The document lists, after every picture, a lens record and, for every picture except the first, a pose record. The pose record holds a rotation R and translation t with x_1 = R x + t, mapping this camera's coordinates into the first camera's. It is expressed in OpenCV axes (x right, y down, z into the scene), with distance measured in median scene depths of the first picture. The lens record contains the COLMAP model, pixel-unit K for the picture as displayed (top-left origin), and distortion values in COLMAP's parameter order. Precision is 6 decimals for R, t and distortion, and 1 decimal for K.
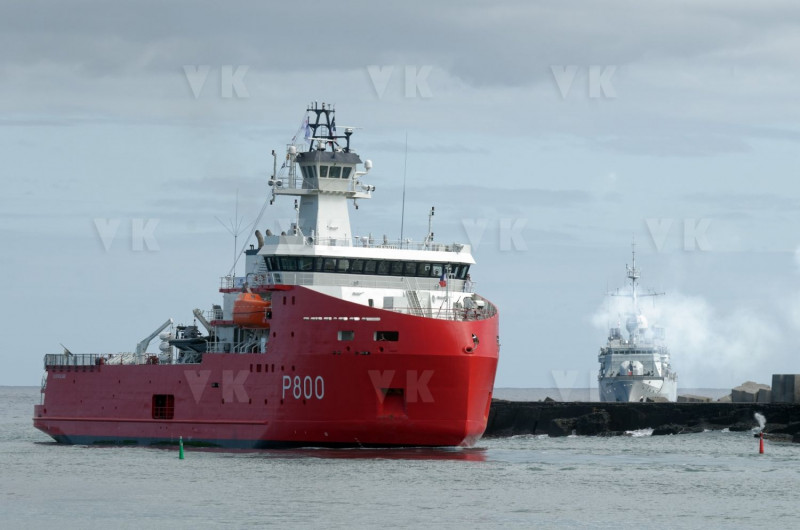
lens RADIAL K [[5549.1, 0, 400.0], [0, 5549.1, 265.0], [0, 0, 1]] dist [0.406262, -7.436419]
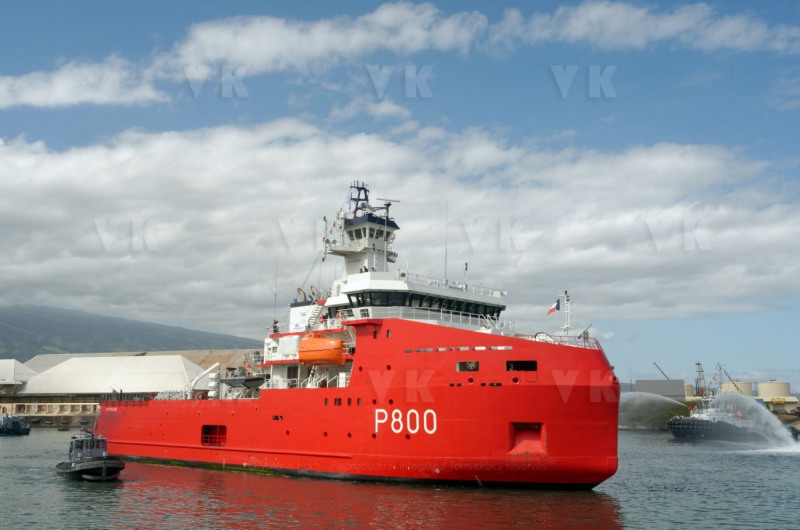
lens RADIAL K [[806.2, 0, 400.0], [0, 806.2, 265.0], [0, 0, 1]] dist [0.003988, -0.007170]
pose [[0.944639, 0.038122, 0.325890, -0.064928], [0.008459, 0.990067, -0.140338, 0.014433], [-0.328003, 0.135326, 0.934934, 0.849476]]
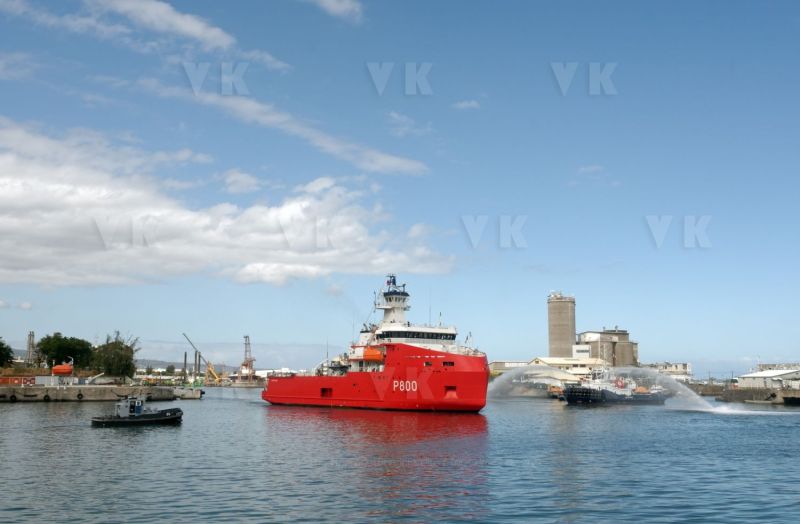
lens RADIAL K [[807.1, 0, 400.0], [0, 807.1, 262.0], [0, 0, 1]] dist [0.008173, 0.002893]
pose [[0.975217, 0.008806, 0.221077, -0.096051], [0.014896, 0.994327, -0.105317, 0.005339], [-0.220751, 0.106000, 0.969553, 0.644810]]
